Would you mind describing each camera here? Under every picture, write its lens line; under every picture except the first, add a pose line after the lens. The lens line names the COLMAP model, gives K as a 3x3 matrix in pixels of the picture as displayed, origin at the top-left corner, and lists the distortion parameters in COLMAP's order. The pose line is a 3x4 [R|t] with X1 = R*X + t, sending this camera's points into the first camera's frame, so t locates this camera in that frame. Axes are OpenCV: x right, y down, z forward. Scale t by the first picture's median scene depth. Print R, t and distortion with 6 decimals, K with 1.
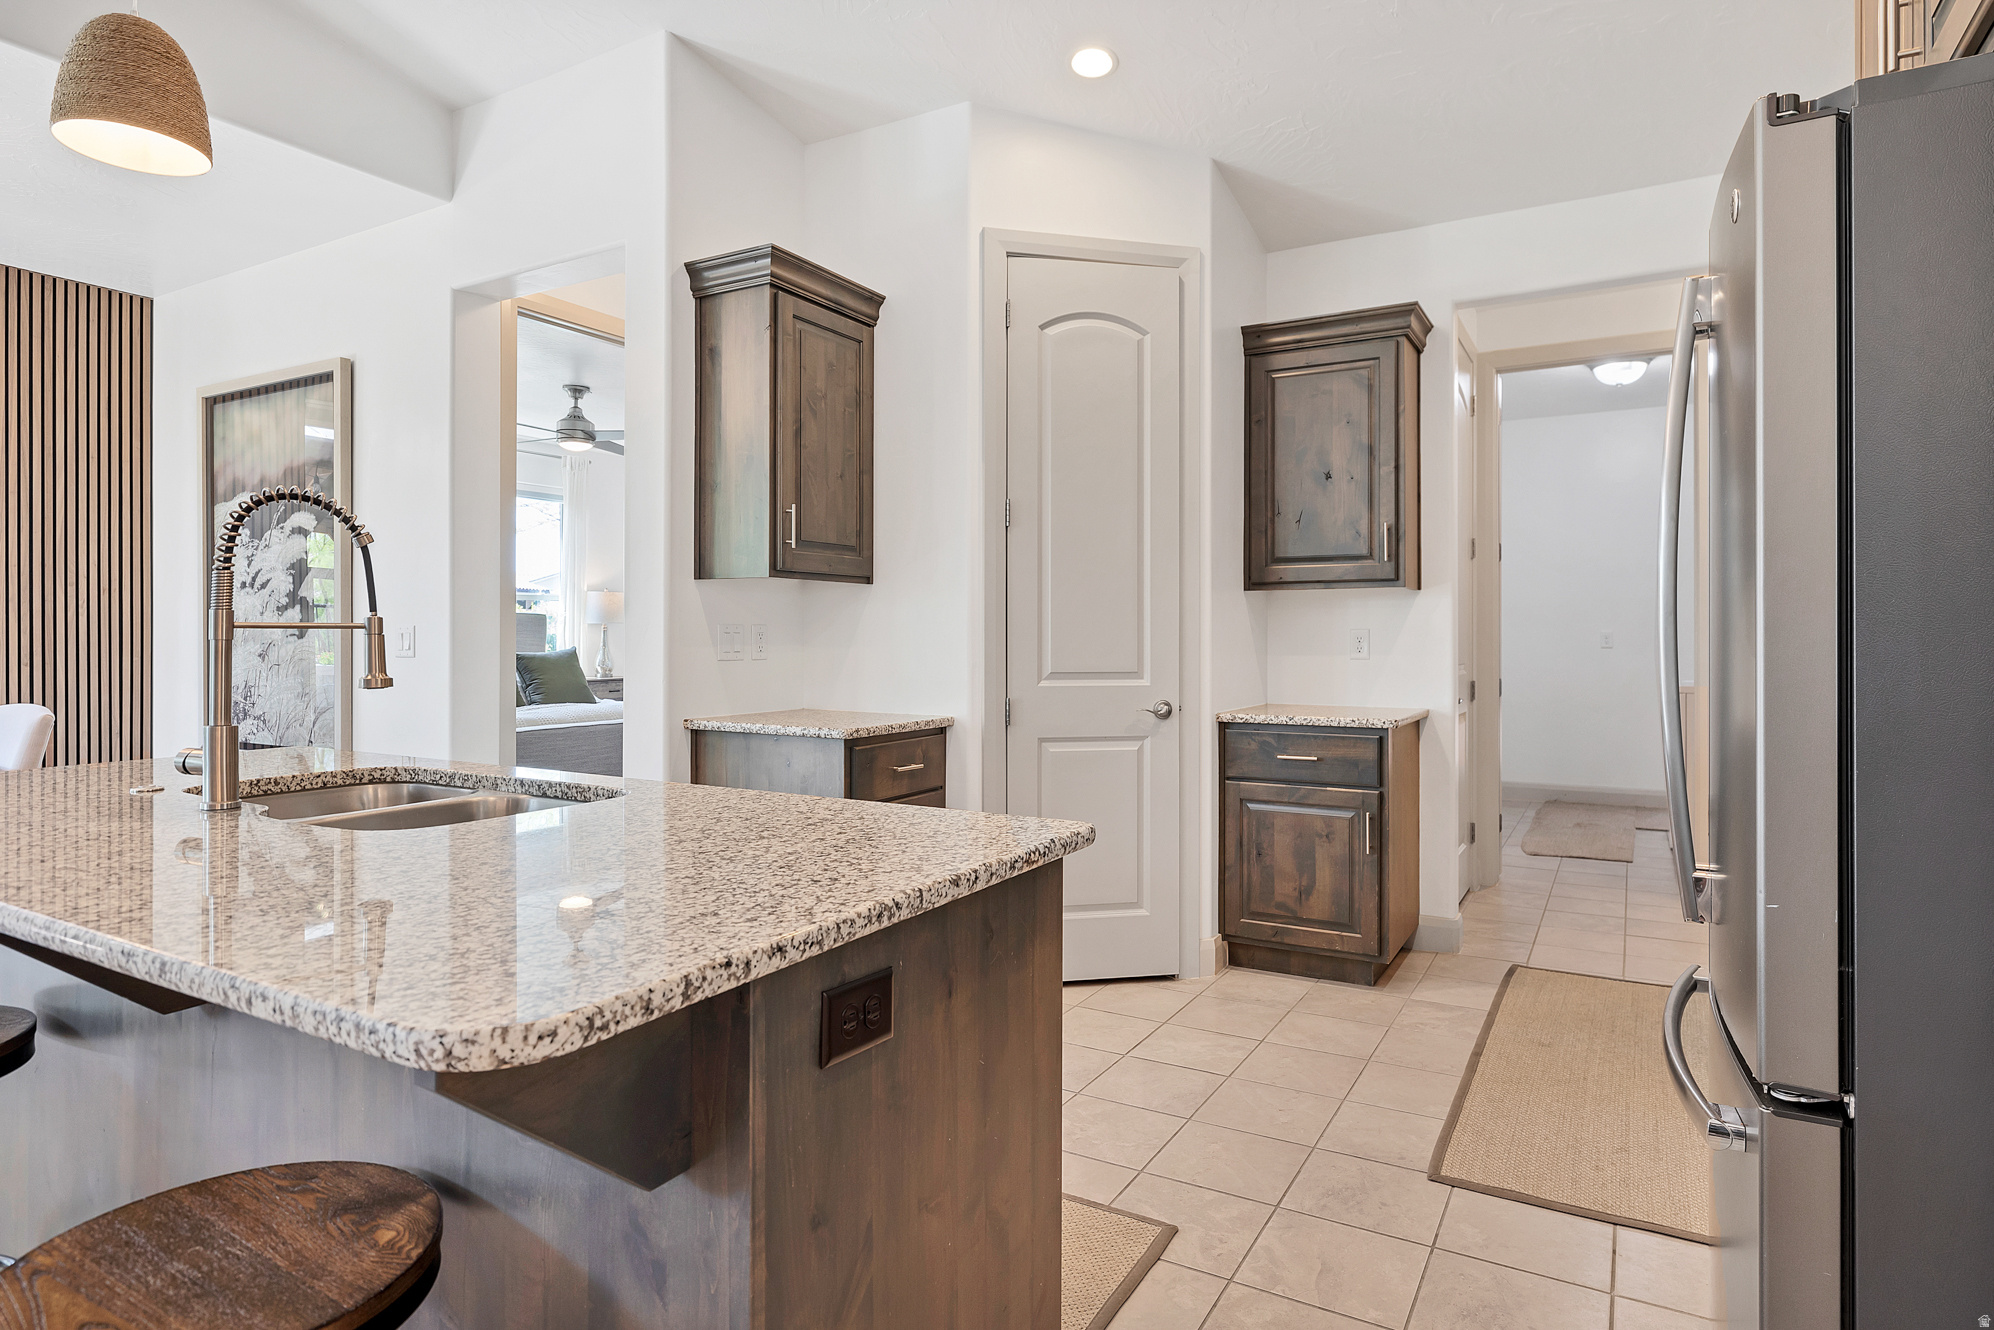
lens RADIAL K [[1110.8, 0, 995.4], [0, 1110.8, 644.6], [0, 0, 1]] dist [0.000060, -0.000047]
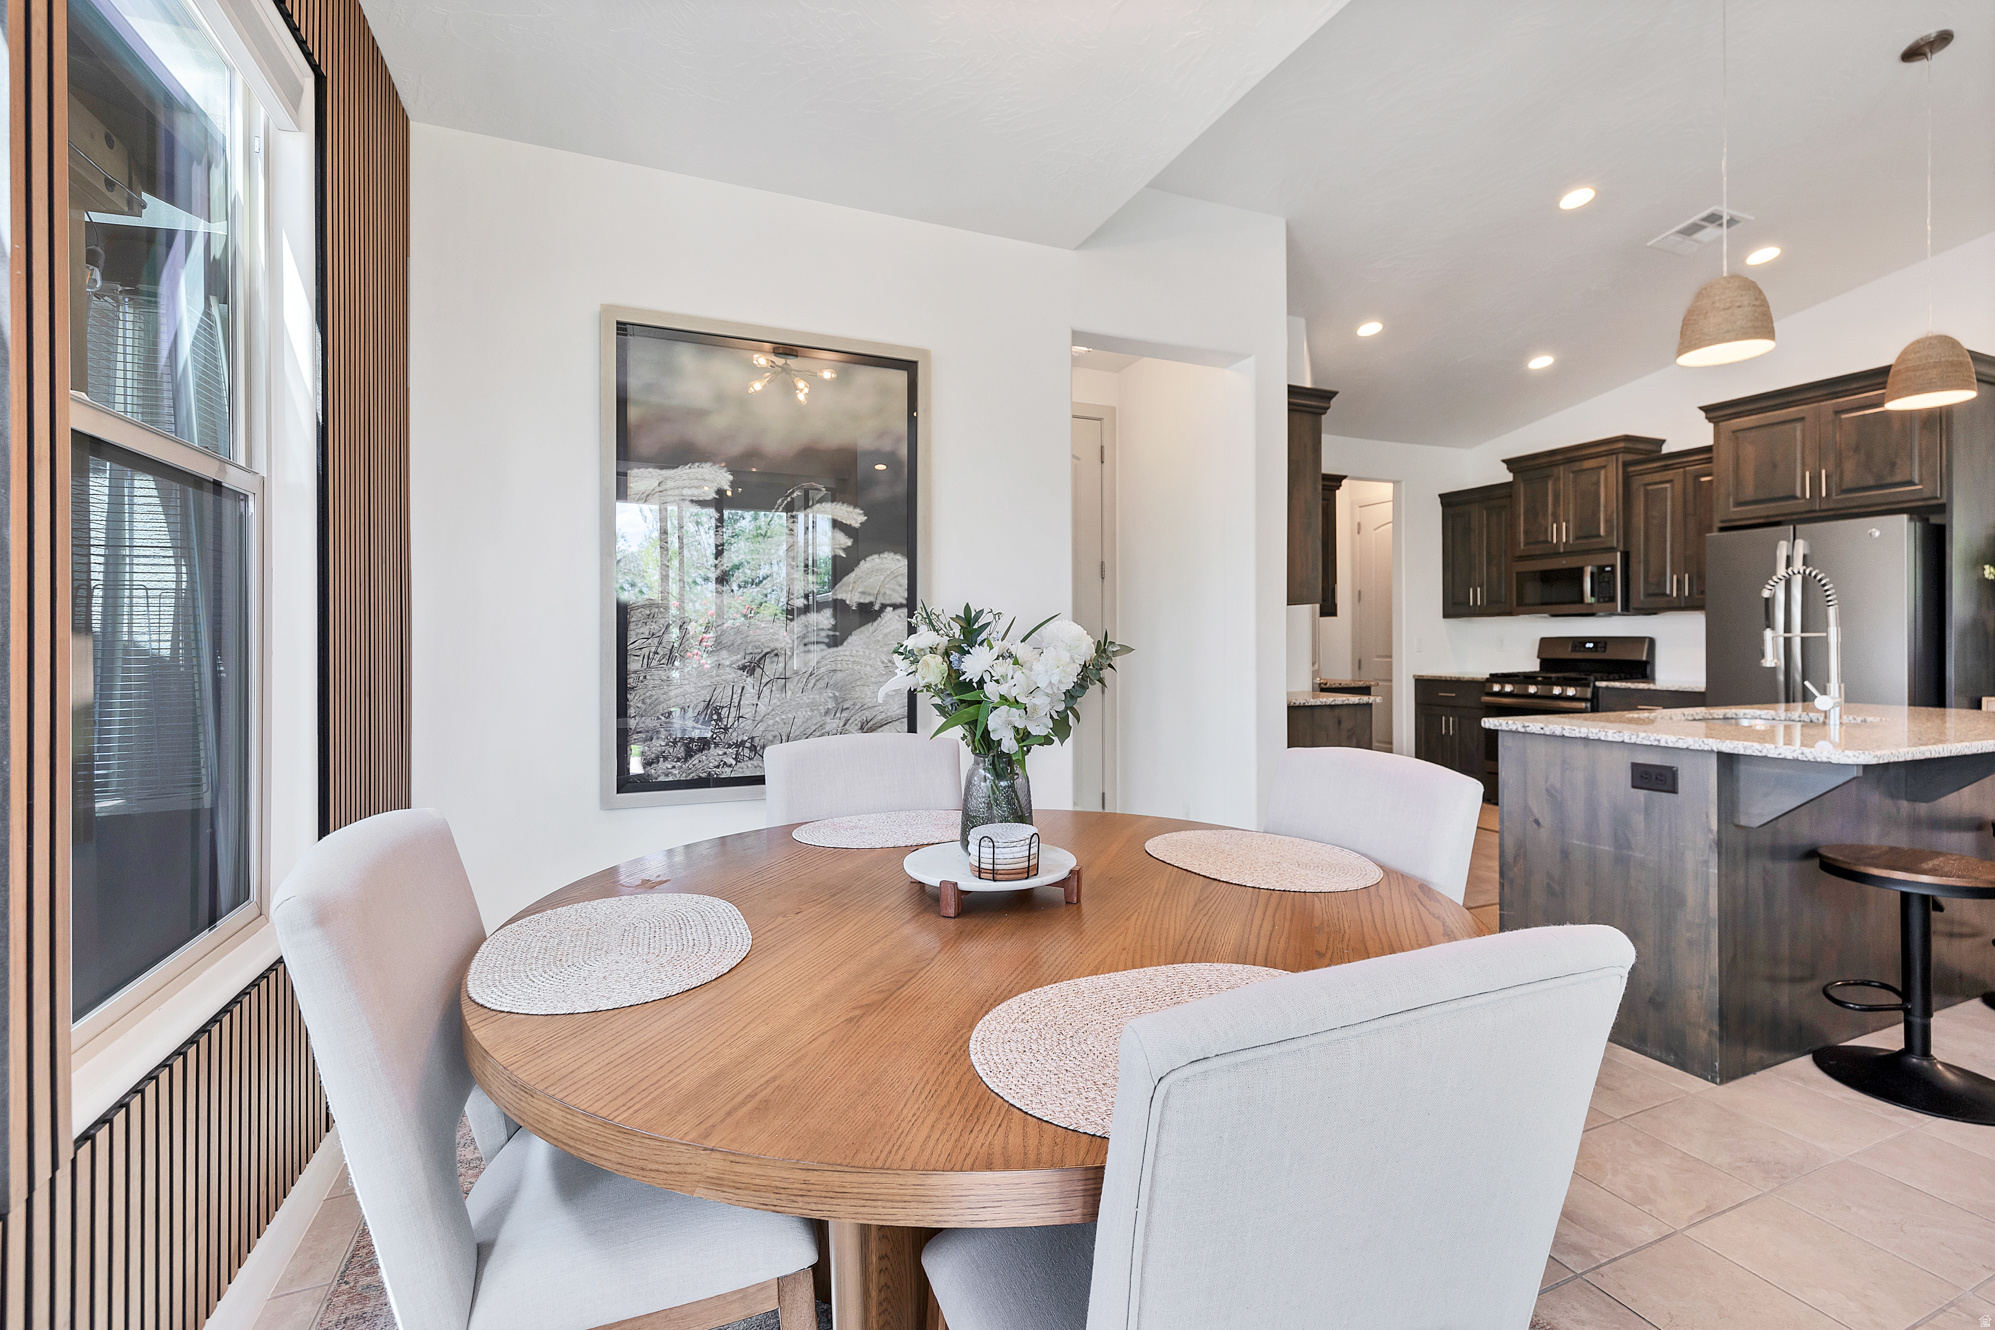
lens RADIAL K [[860.0, 0, 1002.4], [0, 860.0, 638.8], [0, 0, 1]] dist [-0.000416, -0.000014]
pose [[0.602235, -0.001327, 0.798318, -1.044318], [0.011412, 0.999911, -0.006947, -0.005982], [-0.798237, 0.013294, 0.602197, 0.470796]]
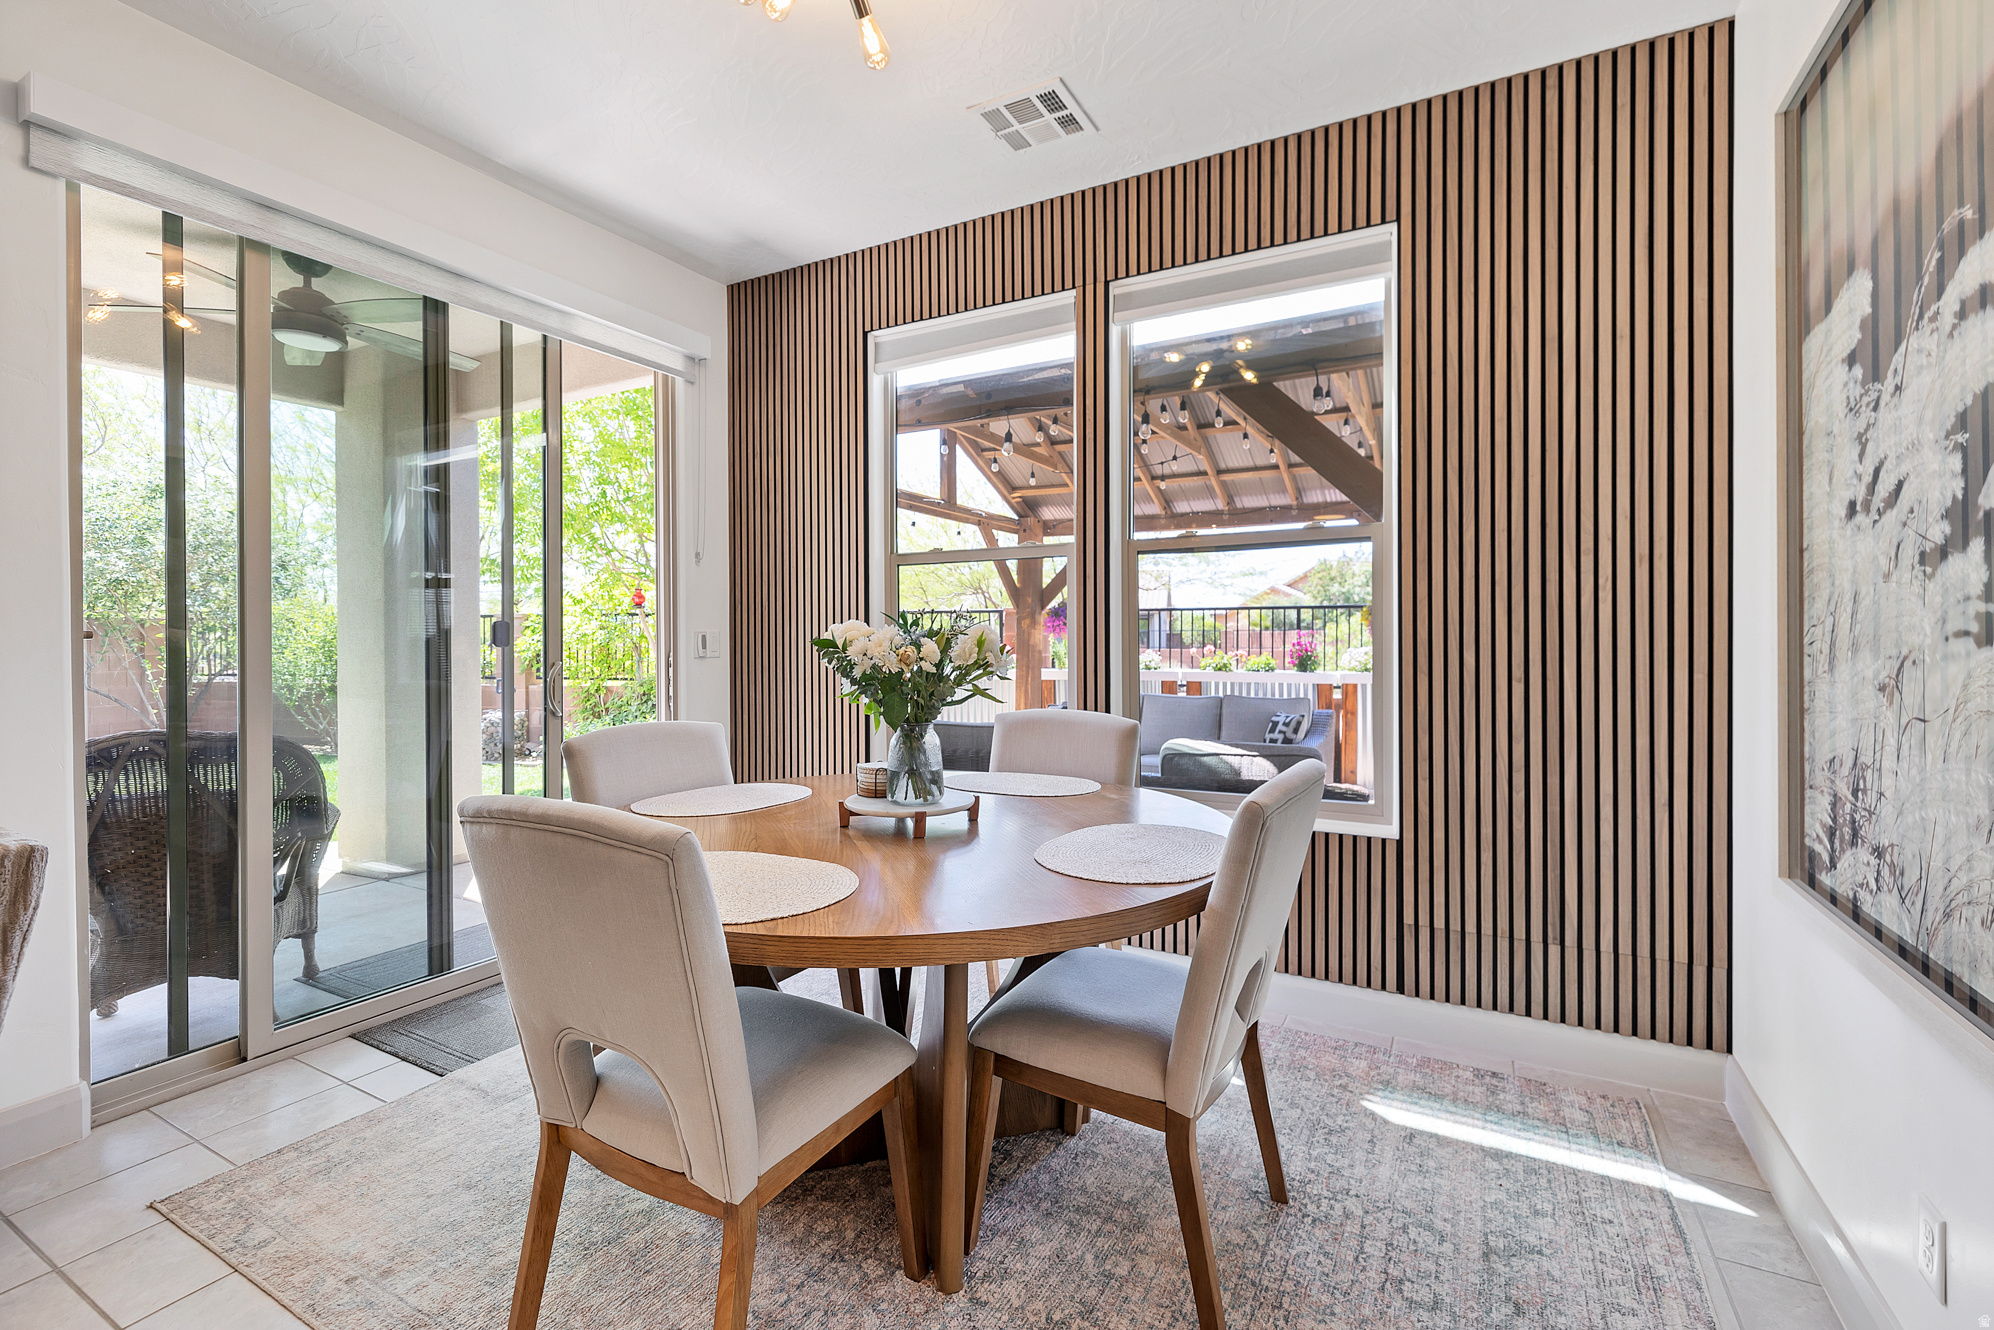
lens RADIAL K [[859.6, 0, 1001.9], [0, 859.6, 638.9], [0, 0, 1]] dist [-0.000416, -0.000014]
pose [[0.021571, 0.003679, -0.999761, -0.378226], [-0.004991, 0.999981, 0.003572, -0.006710], [0.999755, 0.004913, 0.021589, 0.695160]]
